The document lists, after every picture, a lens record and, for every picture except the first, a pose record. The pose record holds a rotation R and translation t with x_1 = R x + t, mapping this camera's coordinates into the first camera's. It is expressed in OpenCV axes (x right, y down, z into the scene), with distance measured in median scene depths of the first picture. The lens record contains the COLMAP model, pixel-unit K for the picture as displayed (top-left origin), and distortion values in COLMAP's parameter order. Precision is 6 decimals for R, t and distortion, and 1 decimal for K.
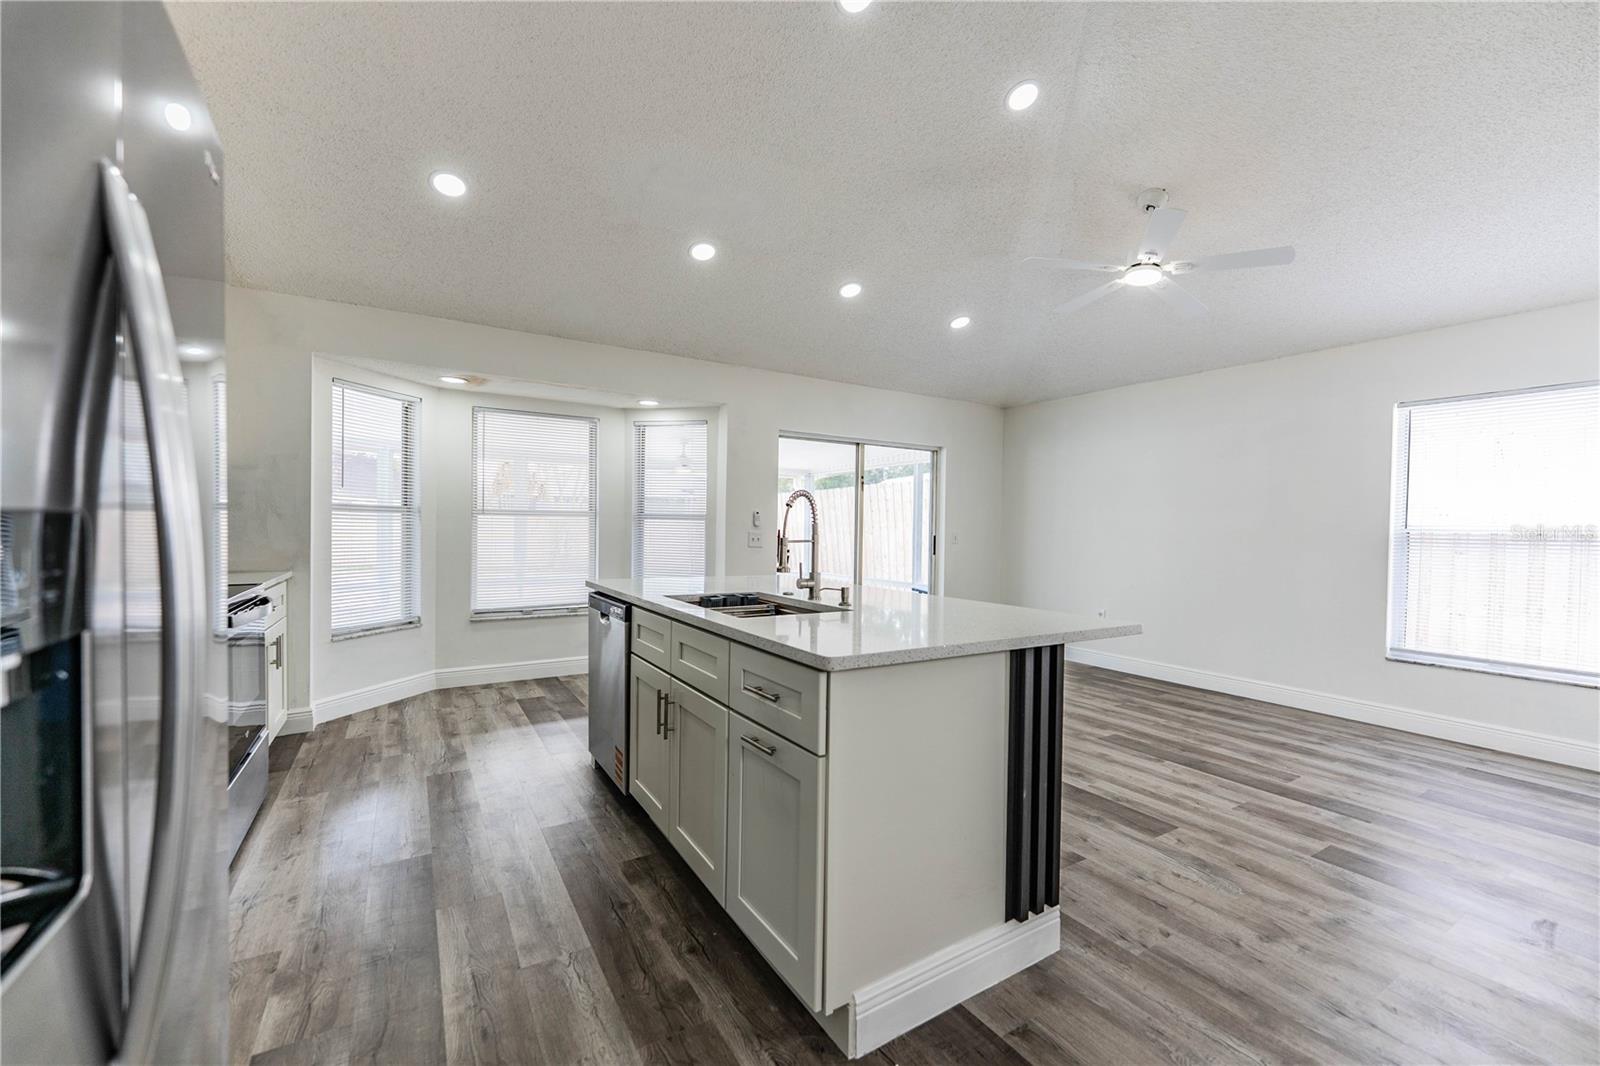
lens RADIAL K [[641.1, 0, 801.4], [0, 641.1, 535.8], [0, 0, 1]] dist [0.003693, -0.001372]
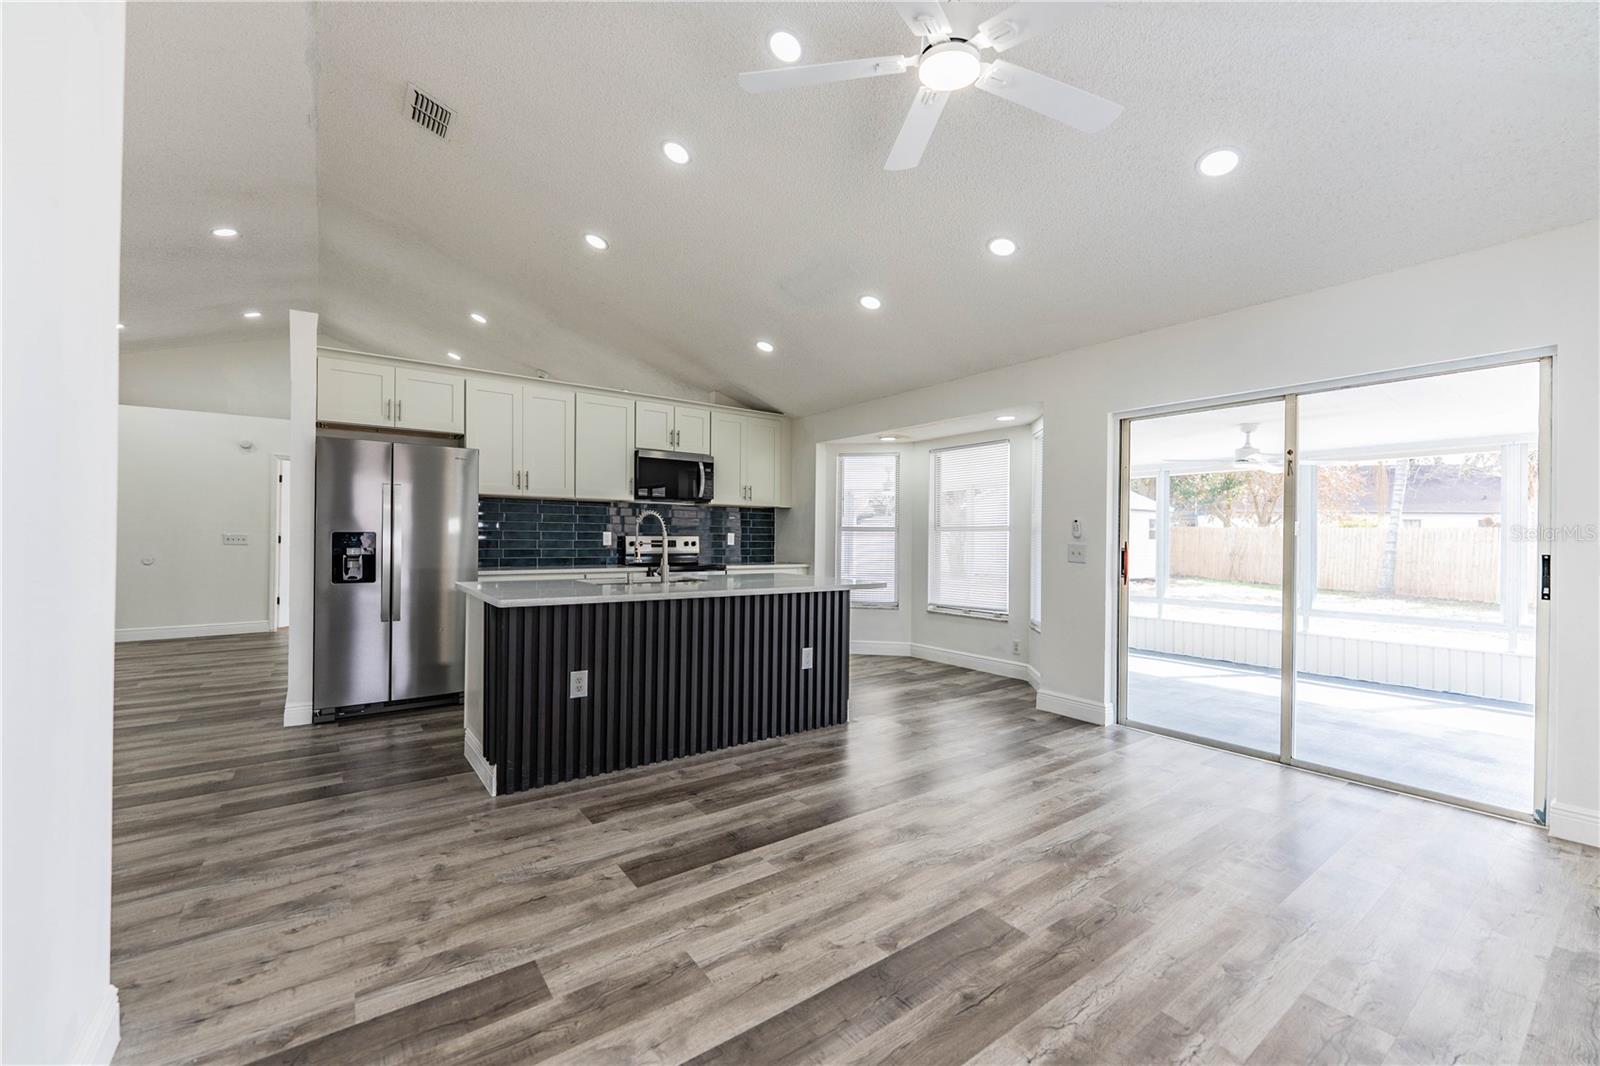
lens RADIAL K [[641.1, 0, 797.8], [0, 641.1, 537.6], [0, 0, 1]] dist [0.003693, -0.001372]
pose [[0.080212, -0.014450, -0.996673, 1.314285], [-0.019273, 0.999686, -0.016045, 0.010814], [0.996591, 0.020496, 0.079909, 1.034115]]
